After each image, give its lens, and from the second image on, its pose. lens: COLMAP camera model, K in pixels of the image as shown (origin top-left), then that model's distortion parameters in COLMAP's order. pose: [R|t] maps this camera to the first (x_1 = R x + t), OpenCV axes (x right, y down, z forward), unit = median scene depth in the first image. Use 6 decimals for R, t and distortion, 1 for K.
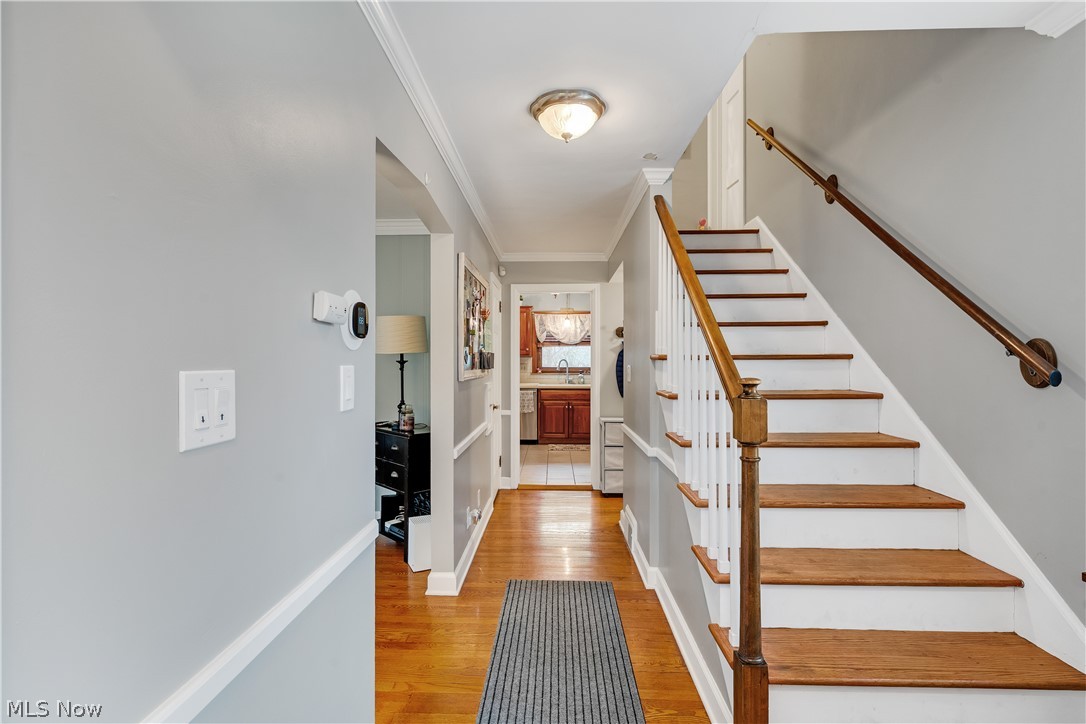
lens RADIAL K [[497.8, 0, 536.8], [0, 497.8, 359.7], [0, 0, 1]] dist [-0.012643, 0.002705]
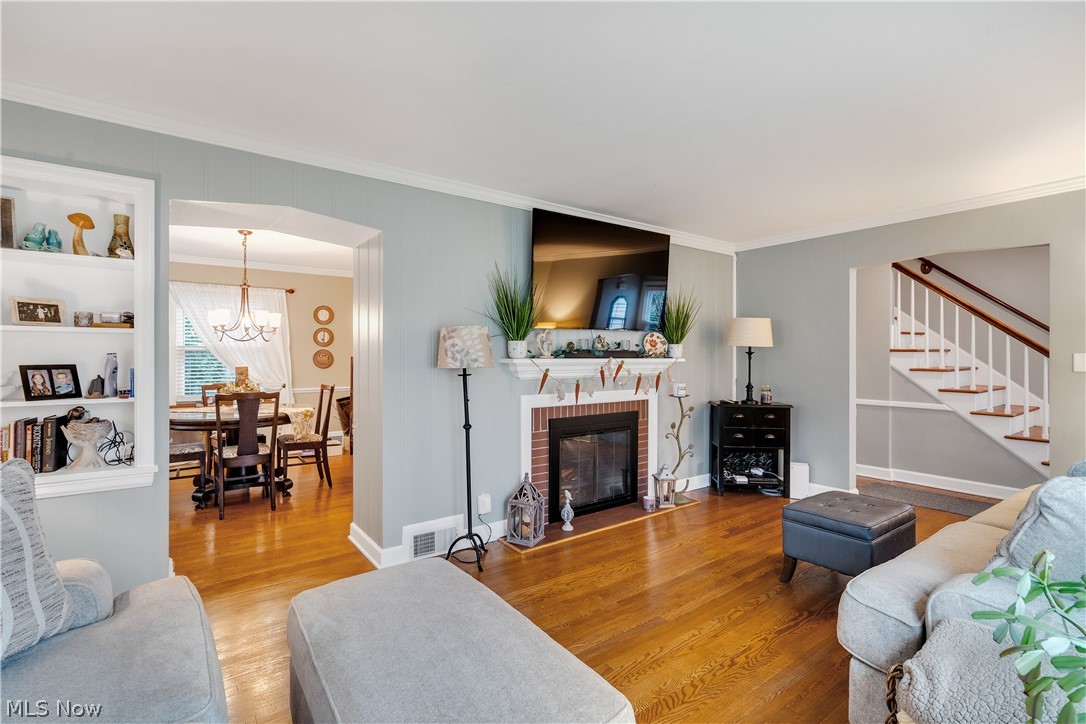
lens RADIAL K [[497.8, 0, 540.6], [0, 497.8, 355.0], [0, 0, 1]] dist [-0.012643, 0.002705]
pose [[0.786043, -0.000056, 0.618172, -0.704310], [-0.000537, 1.000000, 0.000774, 0.004233], [-0.618172, -0.000941, 0.786042, 0.146428]]
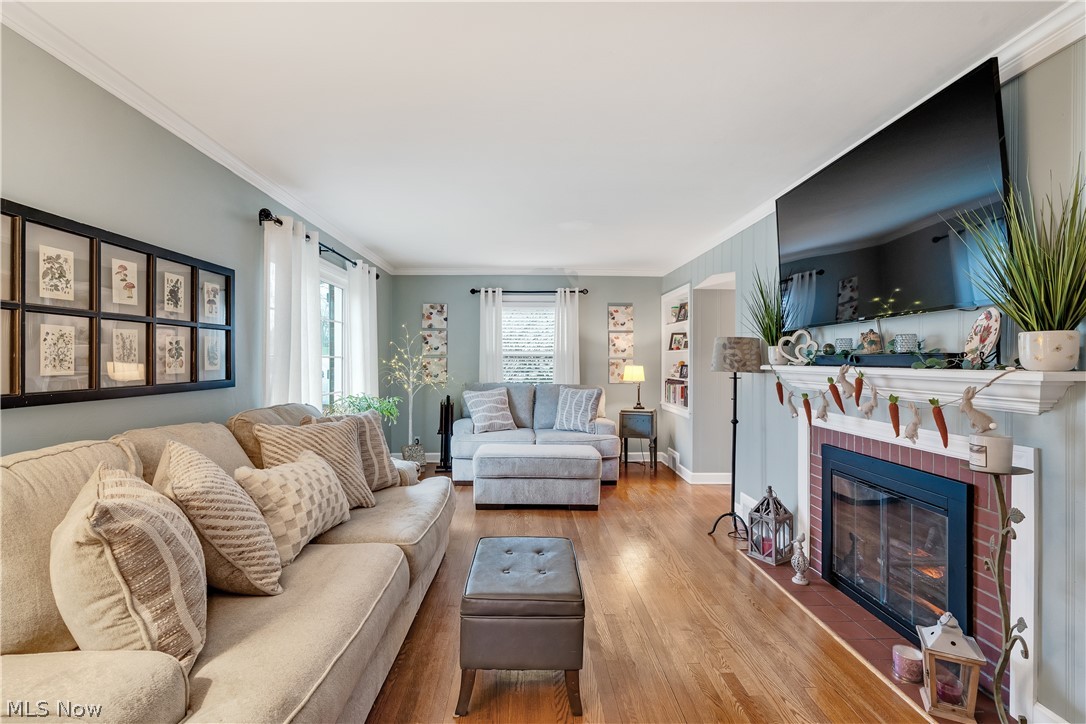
lens RADIAL K [[497.8, 0, 535.0], [0, 497.8, 362.3], [0, 0, 1]] dist [-0.012643, 0.002705]
pose [[0.048646, 0.002832, -0.998812, -0.027577], [-0.000869, 0.999996, 0.002793, 0.004363], [0.998816, 0.000732, 0.048649, 0.285661]]
